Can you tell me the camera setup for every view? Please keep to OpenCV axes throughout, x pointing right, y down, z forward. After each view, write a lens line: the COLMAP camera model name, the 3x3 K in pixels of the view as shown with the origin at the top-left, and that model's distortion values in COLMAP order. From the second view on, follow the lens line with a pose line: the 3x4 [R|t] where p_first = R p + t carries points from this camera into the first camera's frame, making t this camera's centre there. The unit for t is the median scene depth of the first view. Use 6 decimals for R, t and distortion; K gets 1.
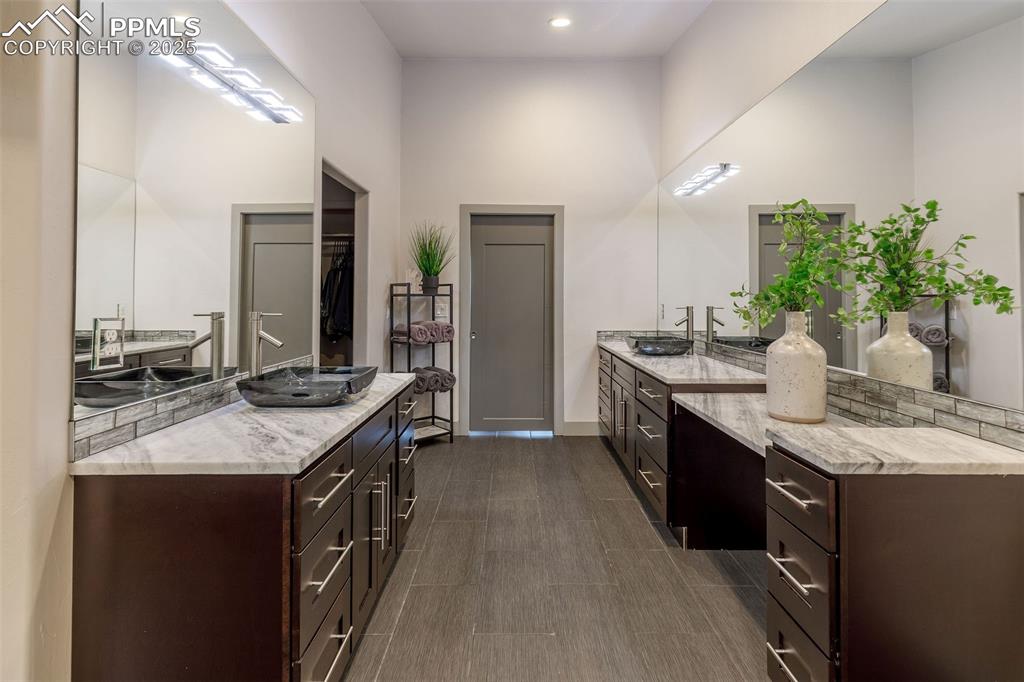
lens RADIAL K [[476.5, 0, 511.2], [0, 476.5, 310.4], [0, 0, 1]] dist [0.001072, -0.000158]
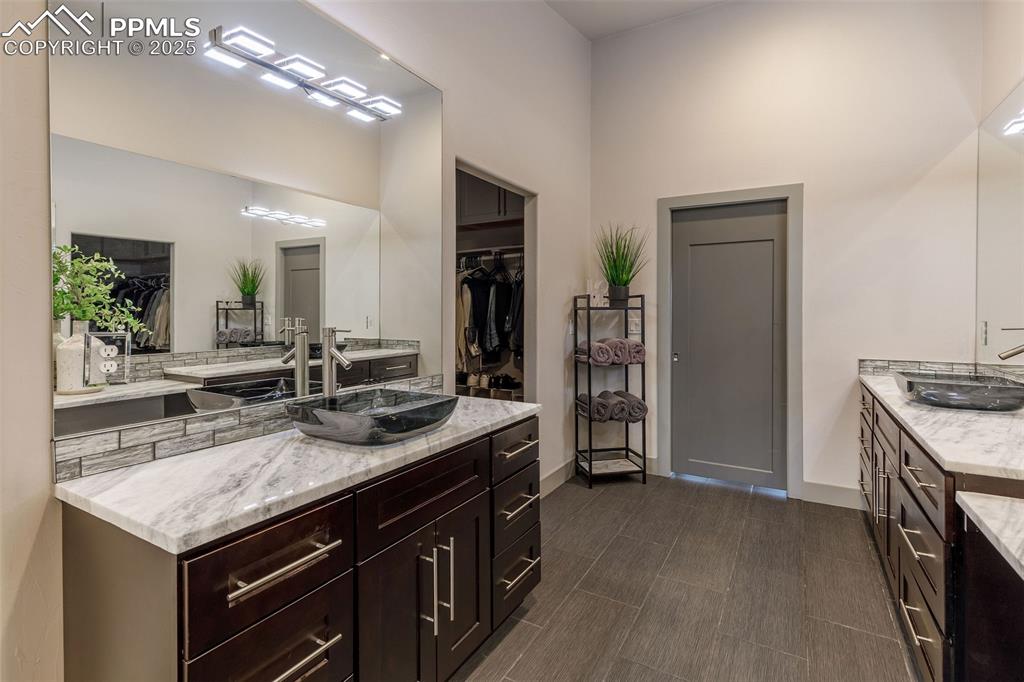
lens RADIAL K [[472.0, 0, 525.9], [0, 472.0, 323.5], [0, 0, 1]] dist [0.004324, 0.000434]
pose [[0.871196, 0.011663, -0.490798, 0.113678], [-0.011969, 0.999925, 0.002516, -0.005225], [0.490790, 0.003683, 0.871270, 0.194143]]
